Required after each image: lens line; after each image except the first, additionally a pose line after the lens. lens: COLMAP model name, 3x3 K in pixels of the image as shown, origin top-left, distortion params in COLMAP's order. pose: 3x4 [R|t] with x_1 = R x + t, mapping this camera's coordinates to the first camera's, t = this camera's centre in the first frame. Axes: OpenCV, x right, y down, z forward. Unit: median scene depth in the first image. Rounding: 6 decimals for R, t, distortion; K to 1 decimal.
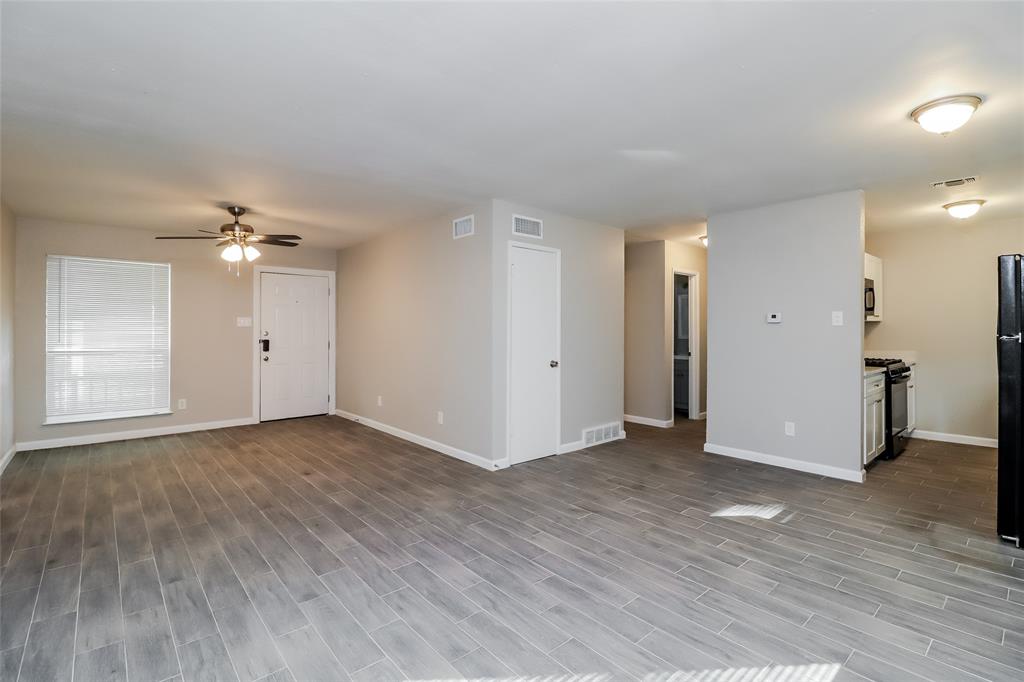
lens RADIAL K [[467.7, 0, 530.8], [0, 467.7, 338.7], [0, 0, 1]] dist [0.015151, -0.015767]
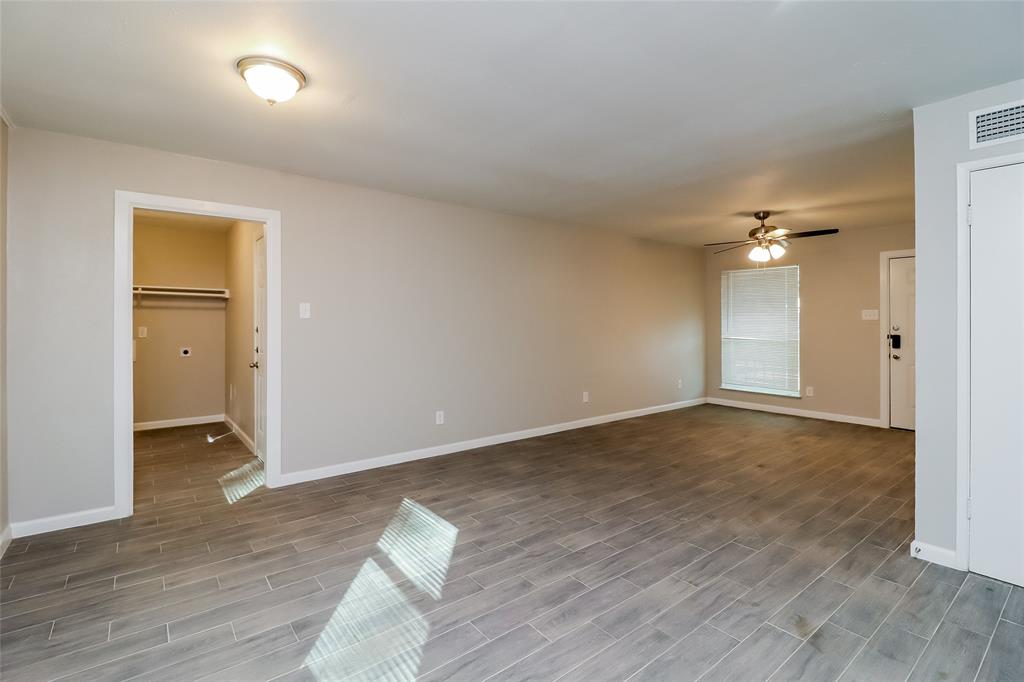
lens RADIAL K [[480.6, 0, 505.0], [0, 480.6, 321.0], [0, 0, 1]] dist [0.001984, -0.006510]
pose [[-0.082215, -0.002575, -0.996611, 0.739021], [-0.024173, 0.999708, -0.000589, -0.010544], [0.996321, 0.024043, -0.082253, 0.663729]]
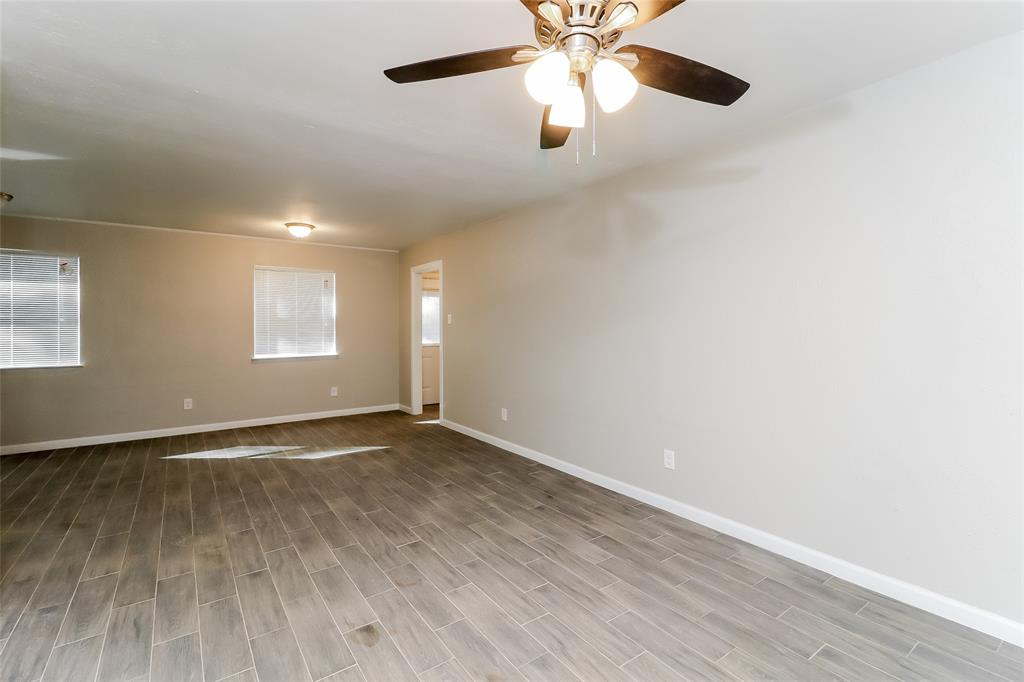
lens RADIAL K [[472.4, 0, 531.3], [0, 472.4, 327.6], [0, 0, 1]] dist [0.004493, -0.000203]
pose [[-0.994071, 0.000553, 0.108729, -0.862308], [0.003206, 0.999701, 0.024225, -0.032204], [-0.108683, 0.024430, -0.993776, 1.802874]]
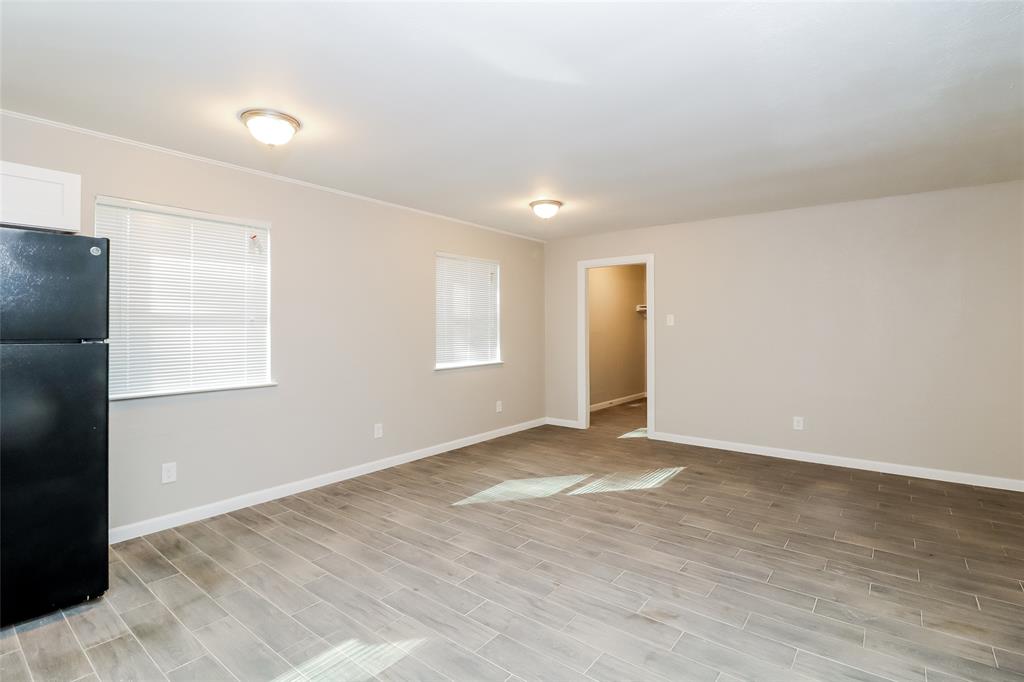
lens RADIAL K [[479.6, 0, 520.1], [0, 479.6, 323.8], [0, 0, 1]] dist [0.003301, -0.014135]
pose [[-0.986334, -0.002696, -0.164738, 0.390947], [-0.004727, 0.999918, 0.011934, -0.027219], [0.164692, 0.012550, -0.986265, 1.590904]]
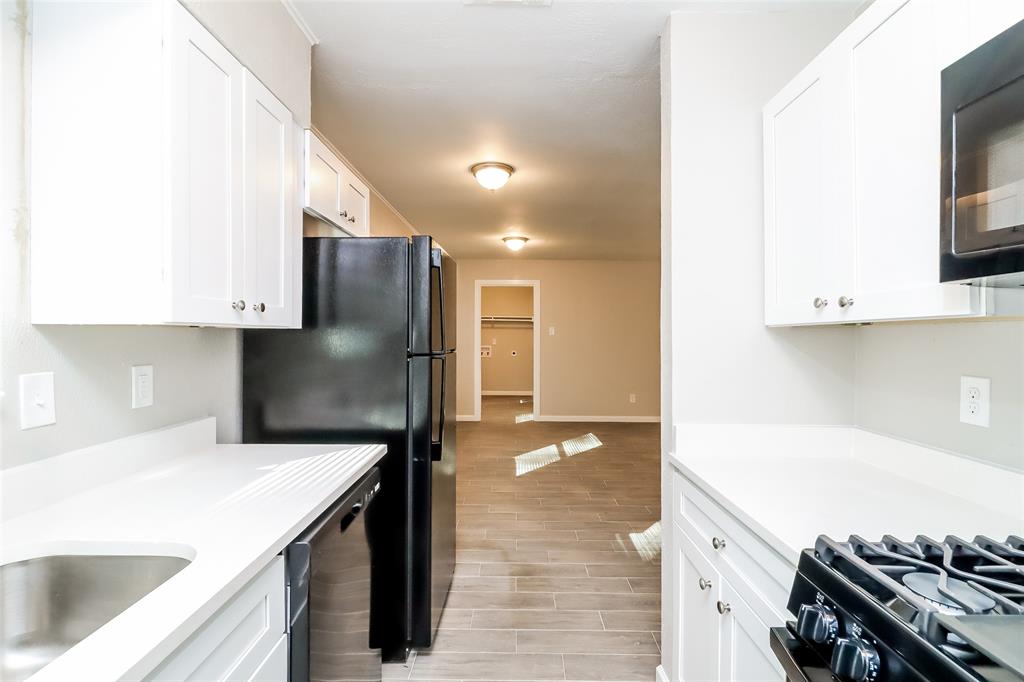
lens RADIAL K [[493.0, 0, 512.0], [0, 493.0, 341.0], [0, 0, 1]] dist [0.001301, 0.000000]
pose [[-0.678077, 0.011466, -0.734902, 1.387520], [-0.017817, 0.999328, 0.032032, -0.047133], [0.734775, 0.034814, -0.677417, 1.462787]]
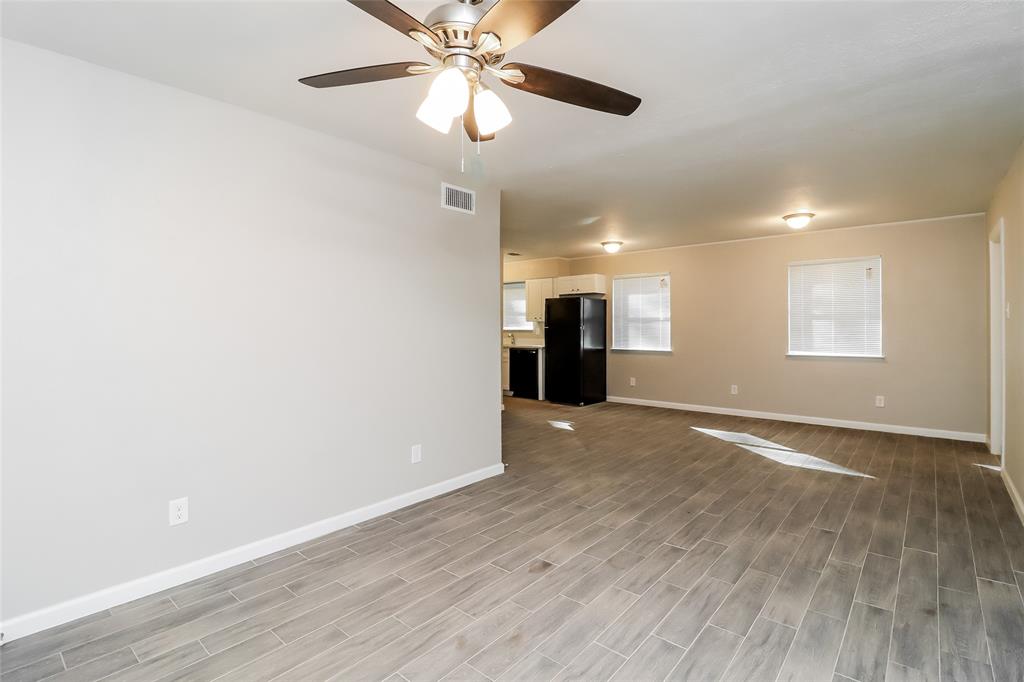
lens RADIAL K [[479.6, 0, 520.1], [0, 479.6, 323.8], [0, 0, 1]] dist [0.003301, -0.014135]
pose [[-0.116616, -0.002296, 0.993174, -1.346878], [0.026530, 0.999633, 0.005426, -0.030892], [-0.992823, 0.026982, -0.116513, 1.366807]]
